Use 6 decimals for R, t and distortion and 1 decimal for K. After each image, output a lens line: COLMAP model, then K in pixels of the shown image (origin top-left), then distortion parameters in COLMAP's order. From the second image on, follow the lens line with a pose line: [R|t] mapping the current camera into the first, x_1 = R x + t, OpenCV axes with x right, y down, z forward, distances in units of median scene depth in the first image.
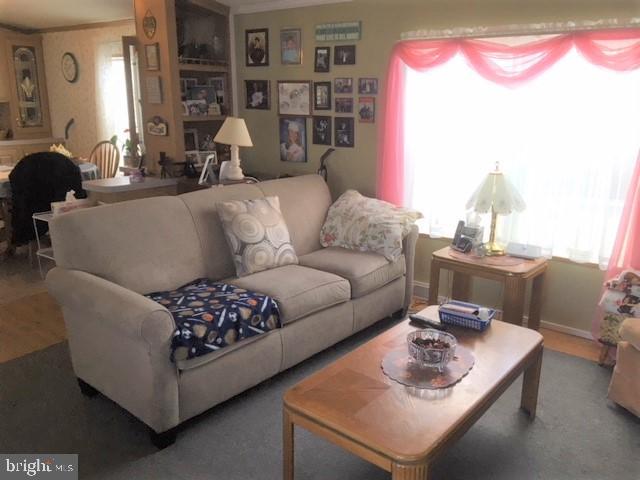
lens RADIAL K [[548.6, 0, 320.9], [0, 548.6, 236.6], [0, 0, 1]] dist [0.078896, -0.101786]
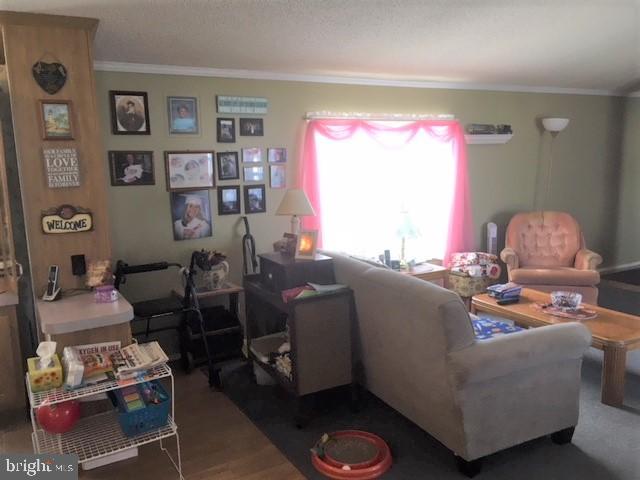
lens RADIAL K [[548.6, 0, 321.4], [0, 548.6, 239.0], [0, 0, 1]] dist [0.078896, -0.101786]
pose [[0.375066, -0.157852, 0.913459, -0.807946], [0.257363, 0.964389, 0.060980, -0.138891], [-0.890556, 0.212219, 0.402335, 0.459259]]
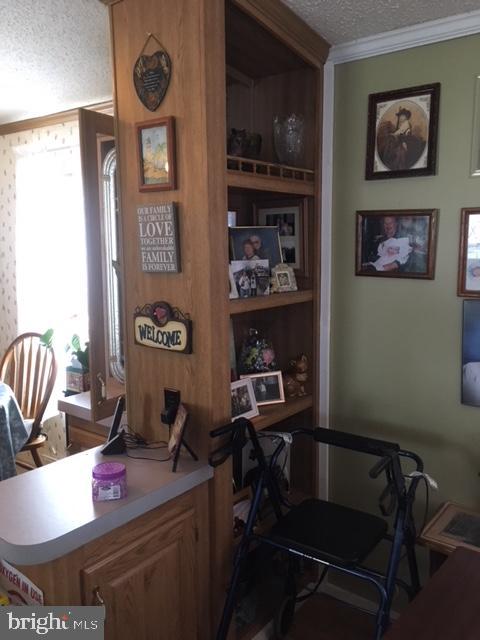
lens RADIAL K [[548.6, 0, 242.3], [0, 548.6, 315.5], [0, 0, 1]] dist [0.078896, -0.101786]
pose [[0.999913, -0.011256, -0.006884, -0.236616], [0.010420, 0.993723, -0.111385, -0.164058], [0.008094, 0.111304, 0.993753, 0.612032]]
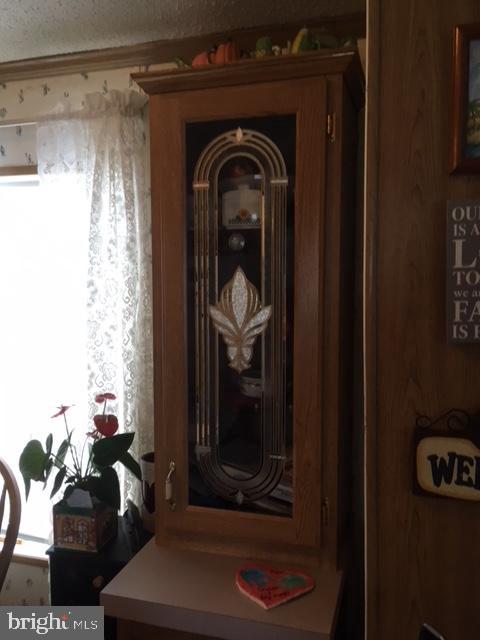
lens RADIAL K [[548.6, 0, 238.9], [0, 548.6, 321.8], [0, 0, 1]] dist [0.078896, -0.101786]
pose [[0.942119, -0.027985, 0.334107, -0.443824], [0.089614, 0.981274, -0.170502, -0.221983], [-0.323079, 0.190574, 0.926985, 0.851443]]
